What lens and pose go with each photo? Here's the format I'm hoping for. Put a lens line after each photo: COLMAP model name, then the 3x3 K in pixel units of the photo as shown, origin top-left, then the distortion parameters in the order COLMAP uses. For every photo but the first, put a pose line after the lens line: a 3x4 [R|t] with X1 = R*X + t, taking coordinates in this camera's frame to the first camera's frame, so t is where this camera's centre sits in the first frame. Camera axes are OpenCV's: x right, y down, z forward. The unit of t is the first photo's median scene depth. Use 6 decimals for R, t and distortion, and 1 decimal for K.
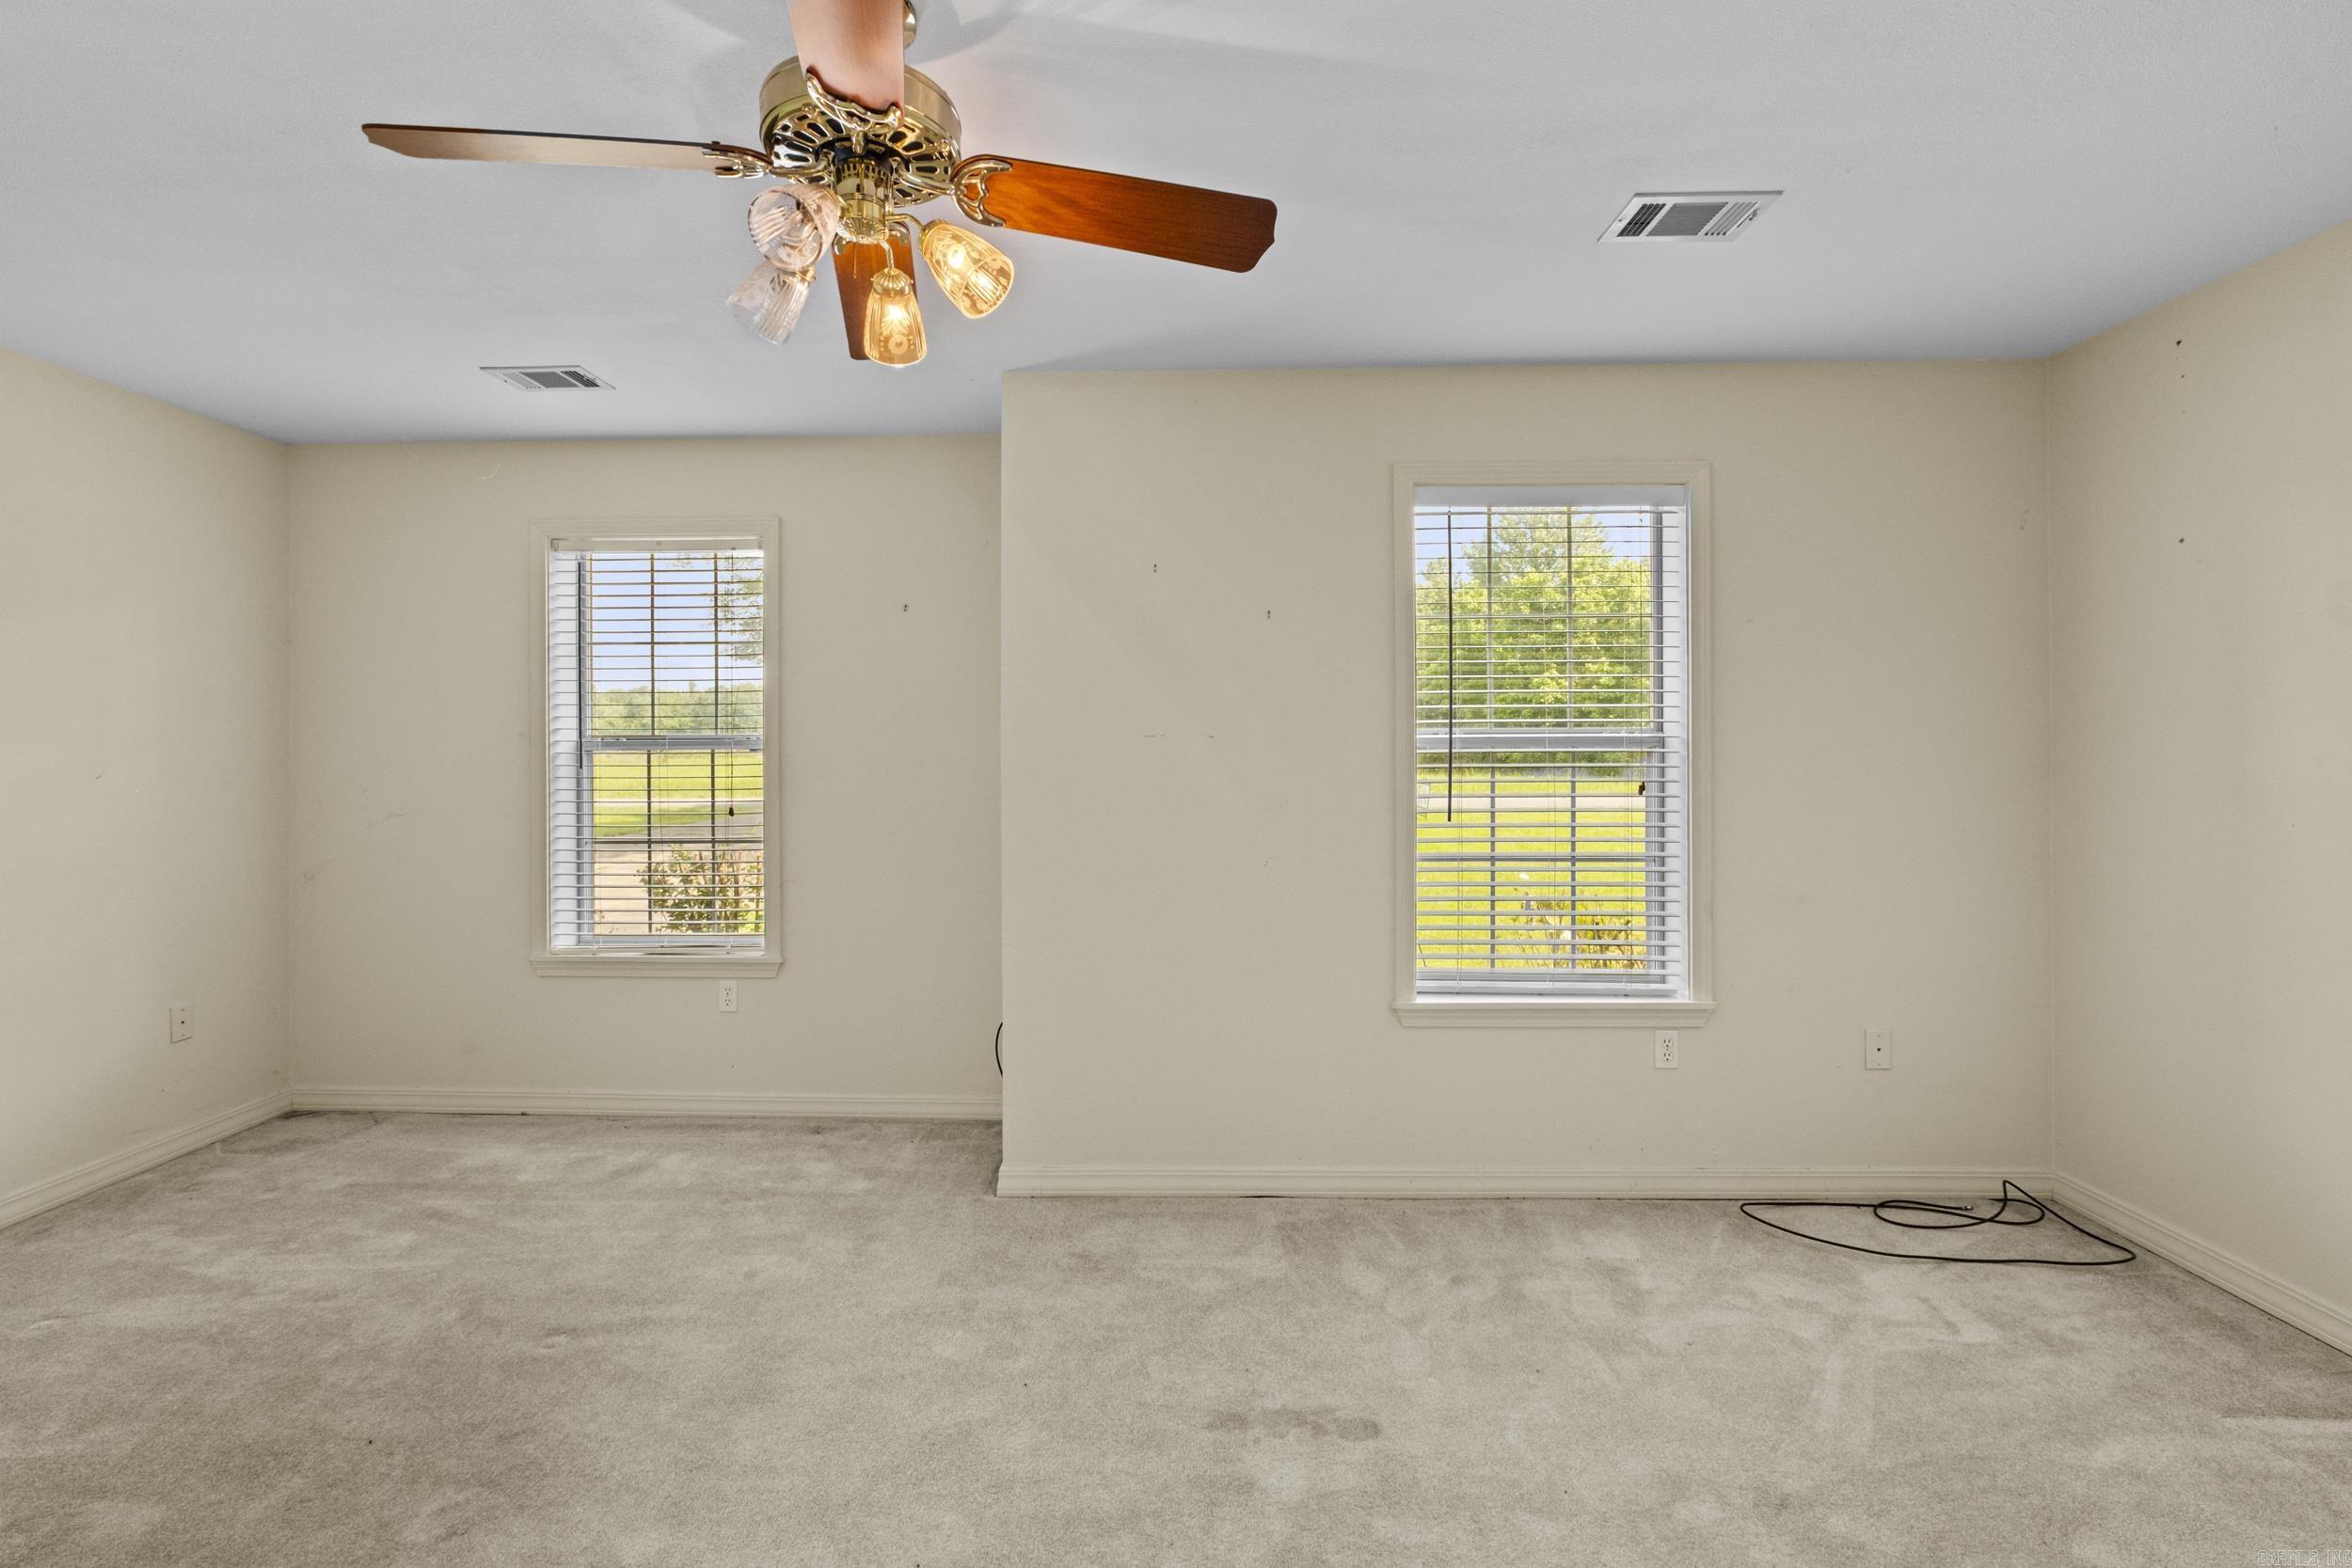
lens RADIAL K [[1041.1, 0, 1108.9], [0, 1041.1, 733.7], [0, 0, 1]] dist [-0.003257, -0.000321]
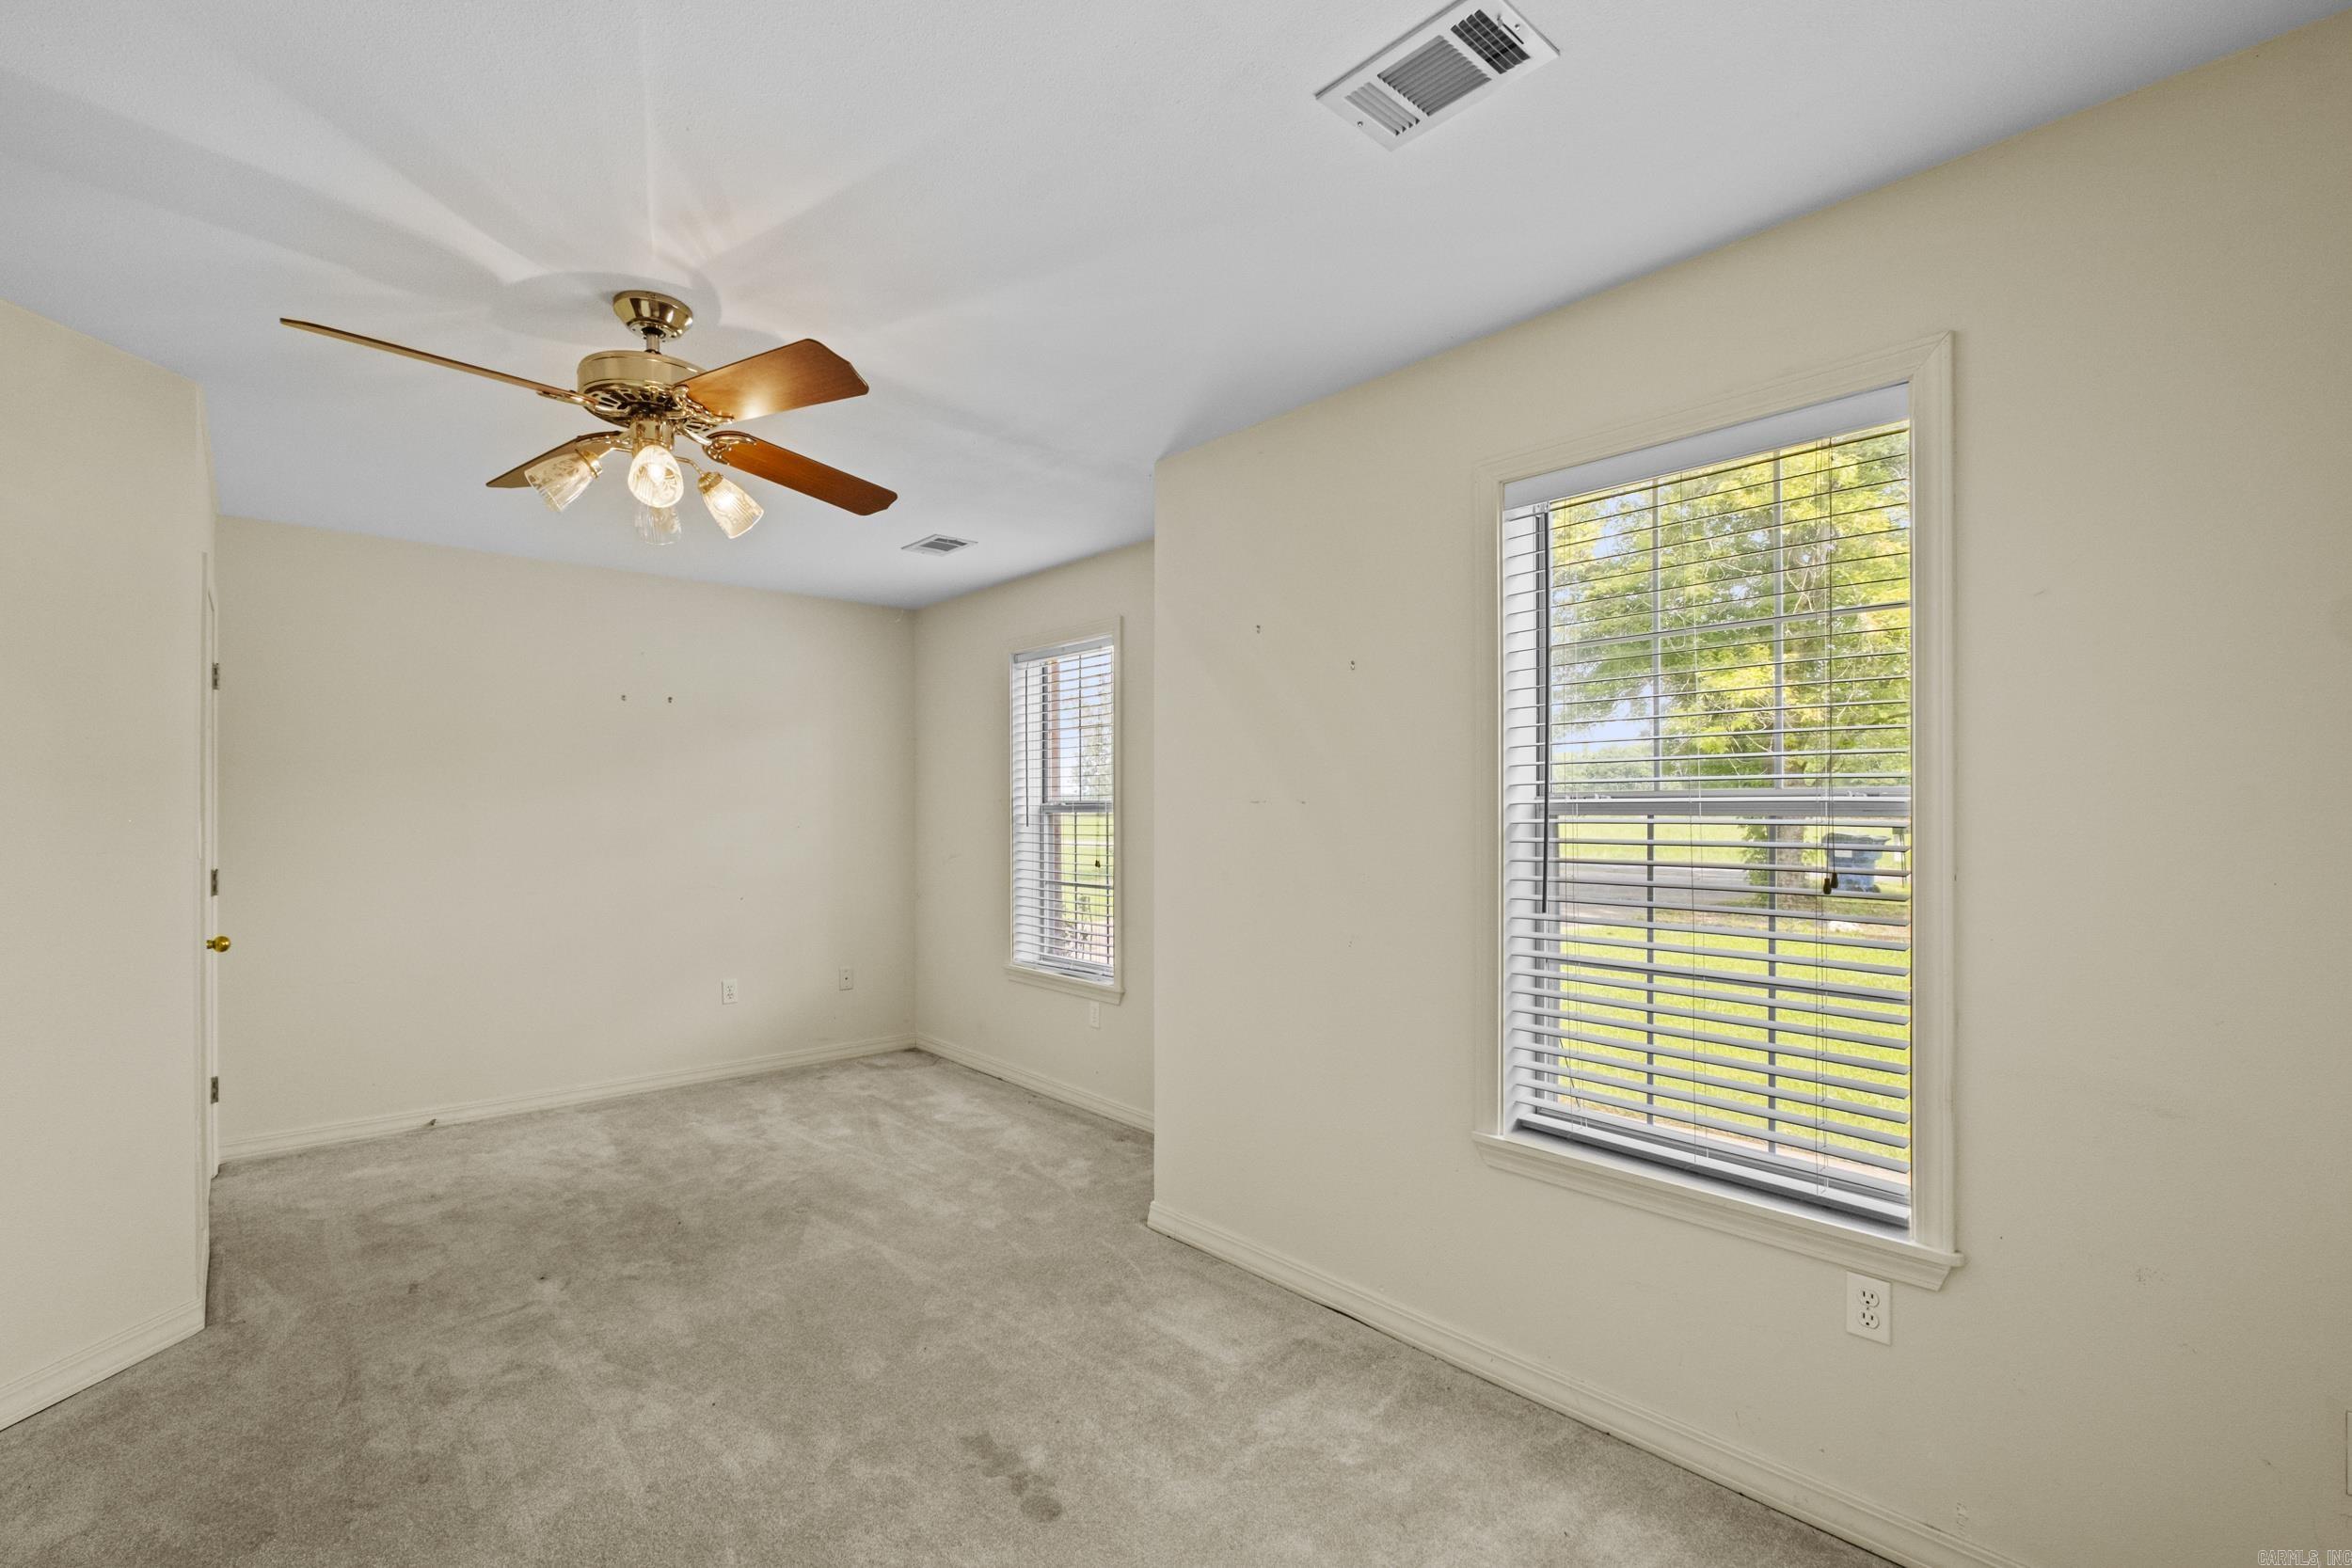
lens RADIAL K [[1047.3, 0, 1173.6], [0, 1047.3, 796.6], [0, 0, 1]] dist [-0.001584, -0.000315]
pose [[0.683278, -0.004795, -0.730142, 0.709148], [0.011090, 0.999931, 0.003811, -0.008042], [0.730074, -0.010701, 0.683285, 0.275727]]
